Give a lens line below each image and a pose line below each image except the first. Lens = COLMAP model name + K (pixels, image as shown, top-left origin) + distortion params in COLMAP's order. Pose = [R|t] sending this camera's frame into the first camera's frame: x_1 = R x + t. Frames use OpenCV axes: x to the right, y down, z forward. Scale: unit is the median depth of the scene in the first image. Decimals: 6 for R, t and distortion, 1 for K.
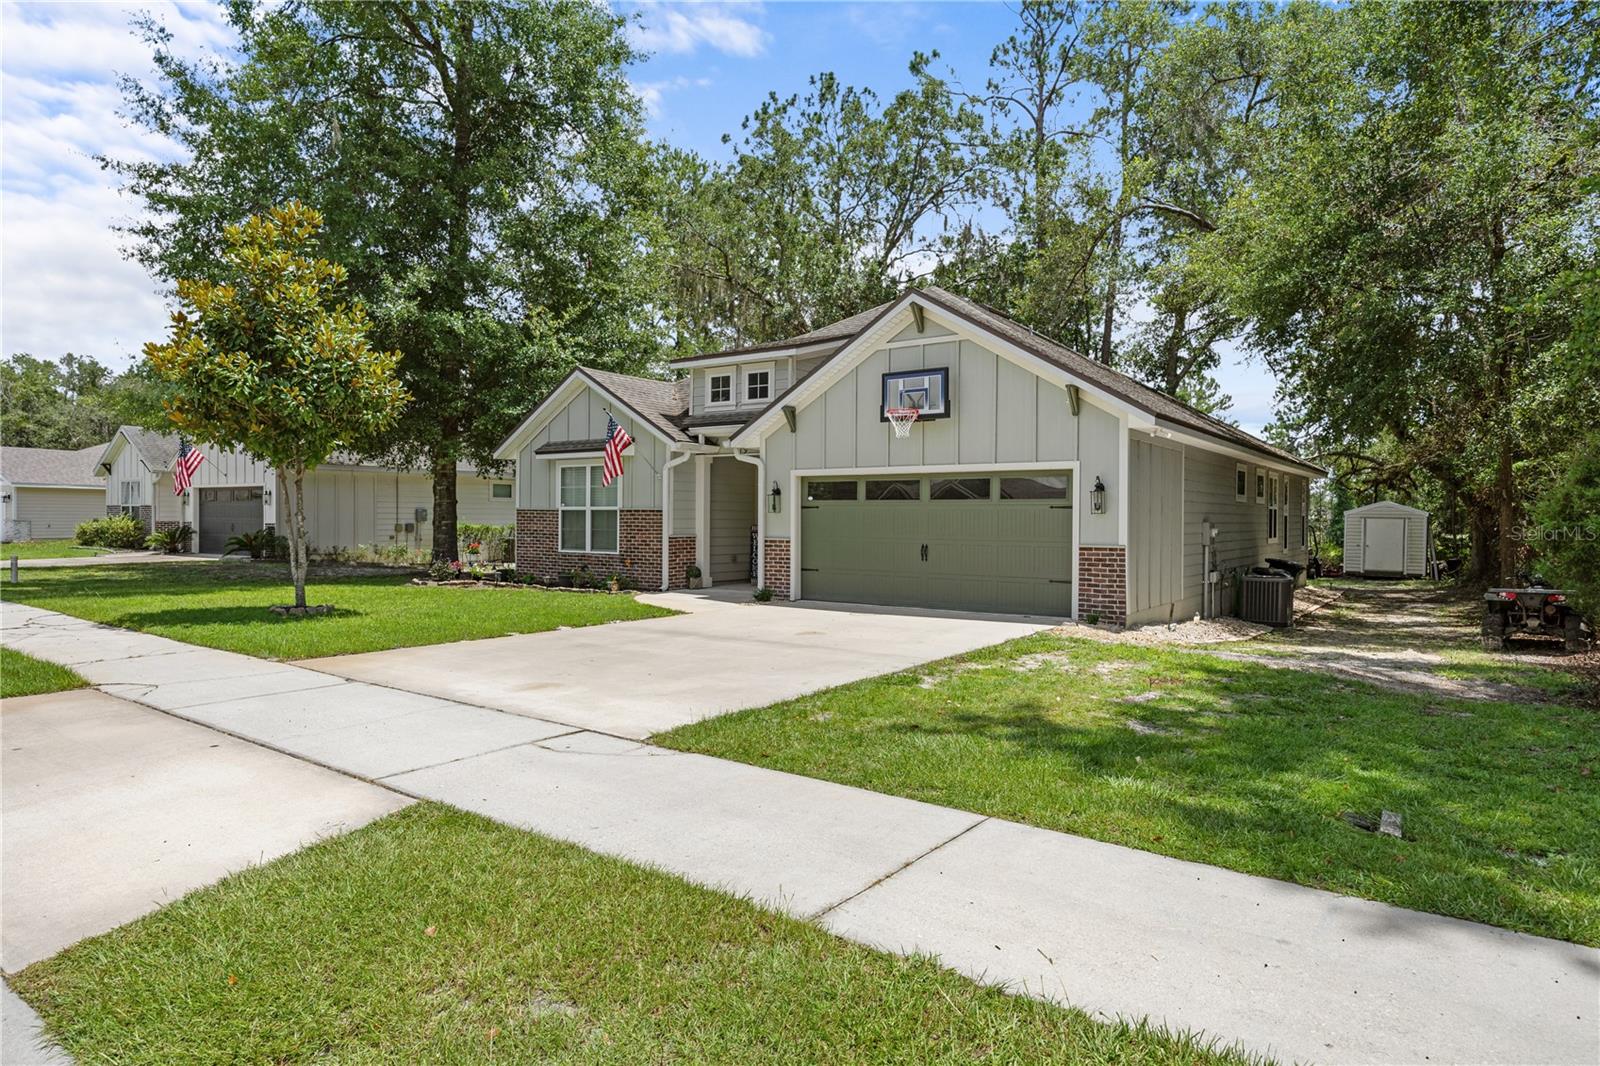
lens RADIAL K [[923.3, 0, 800.0], [0, 923.3, 533.0], [0, 0, 1]] dist [0.002999, 0.000732]
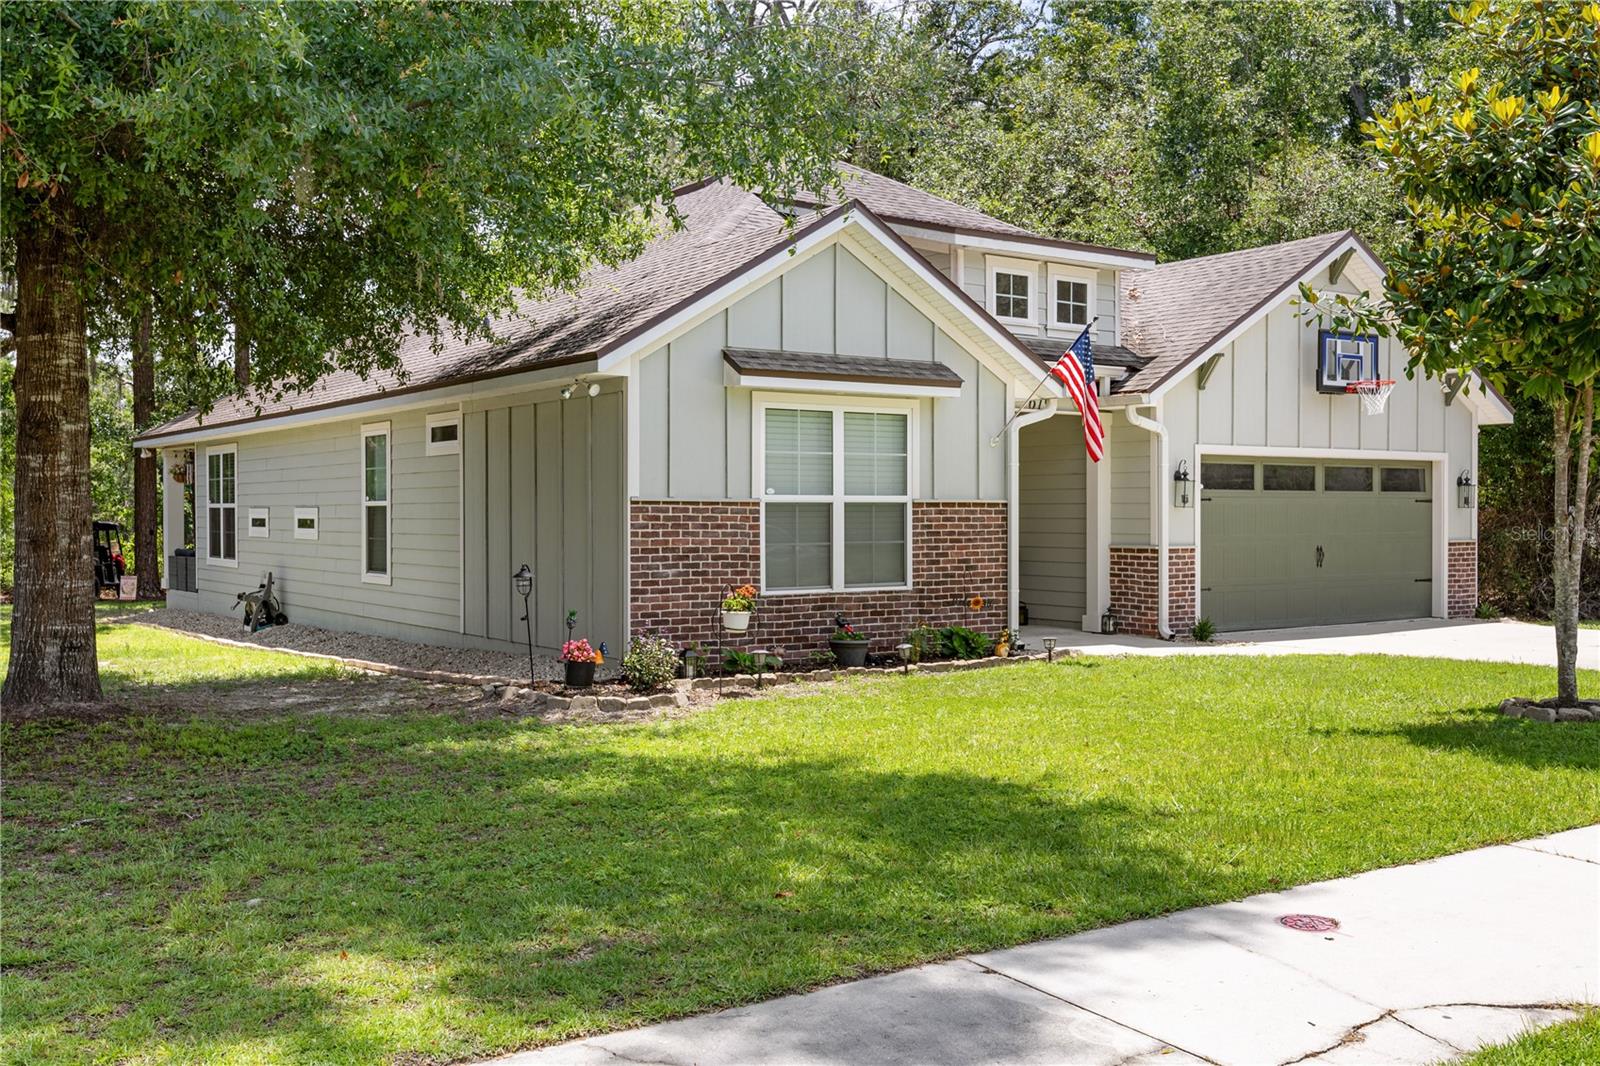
lens RADIAL K [[1539.0, 0, 800.0], [0, 1539.0, 533.0], [0, 0, 1]] dist [0.006470, -0.003149]
pose [[0.333337, -0.019217, 0.942612, -1.146412], [0.018693, 0.999730, 0.013770, -0.023749], [-0.942622, 0.013030, 0.333607, 0.875790]]
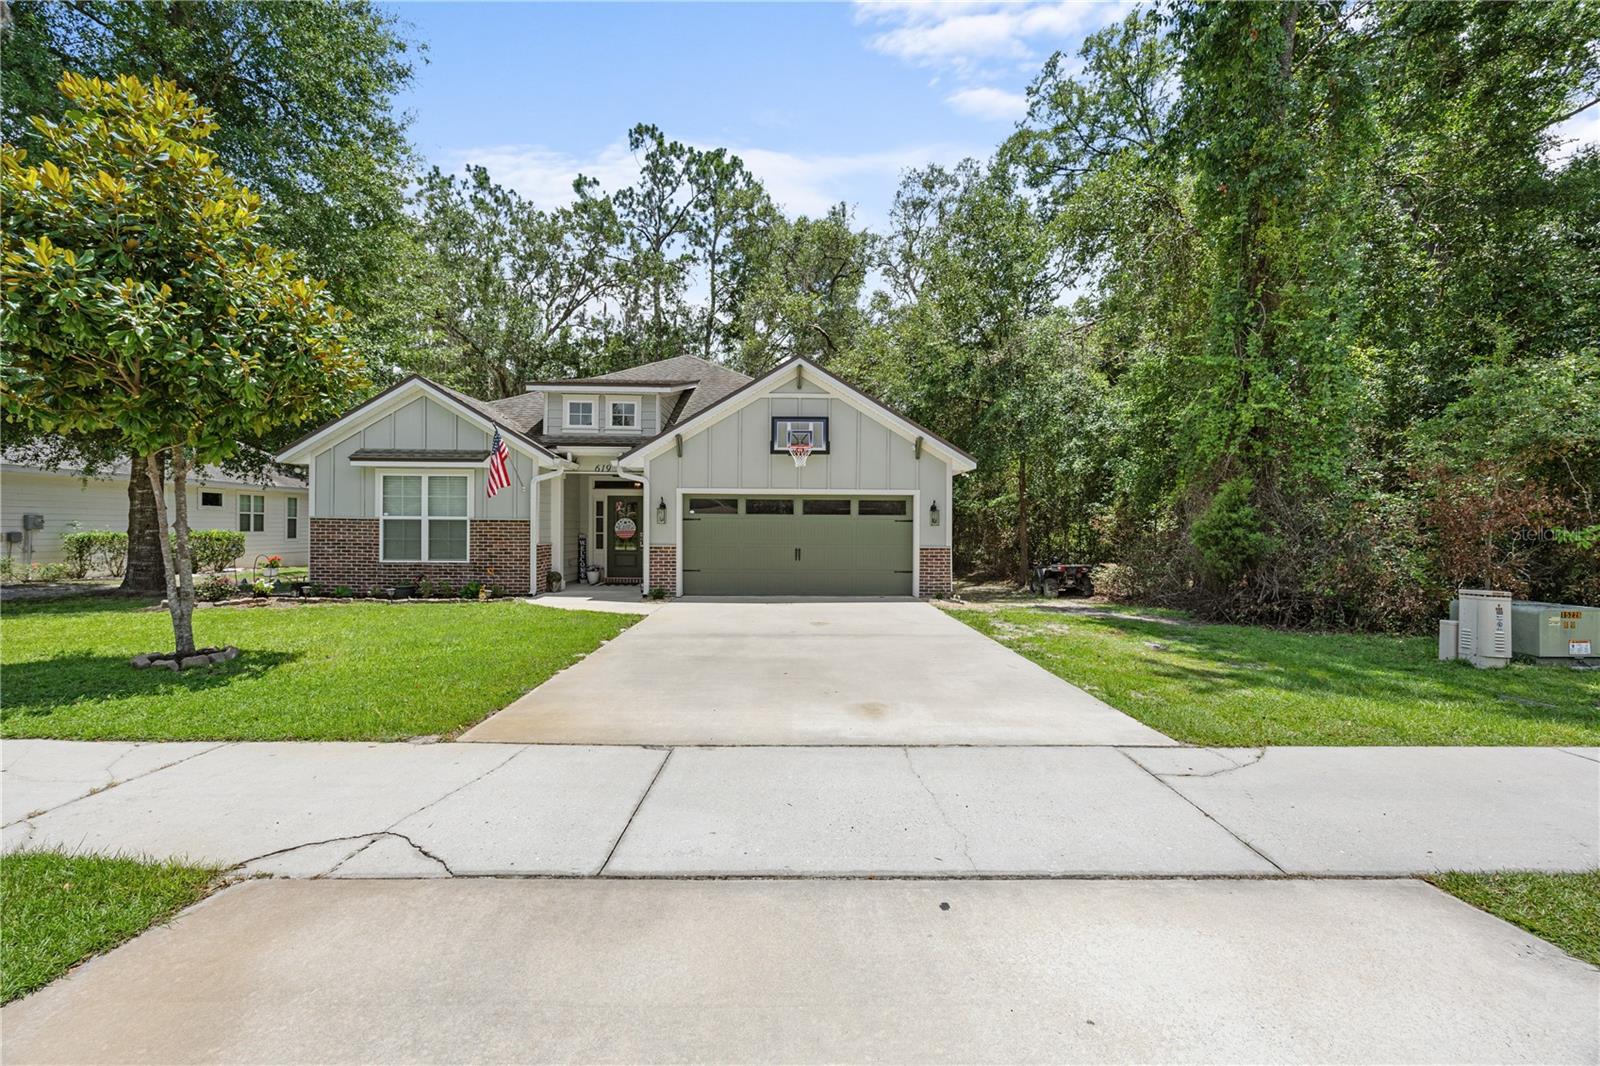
lens RADIAL K [[606.6, 0, 800.0], [0, 606.6, 533.0], [0, 0, 1]] dist [0.000275, -0.000001]
pose [[0.801444, -0.006832, 0.598030, -0.344648], [0.007449, 0.999971, 0.001441, -0.009558], [-0.598023, 0.003300, 0.801472, 0.265830]]
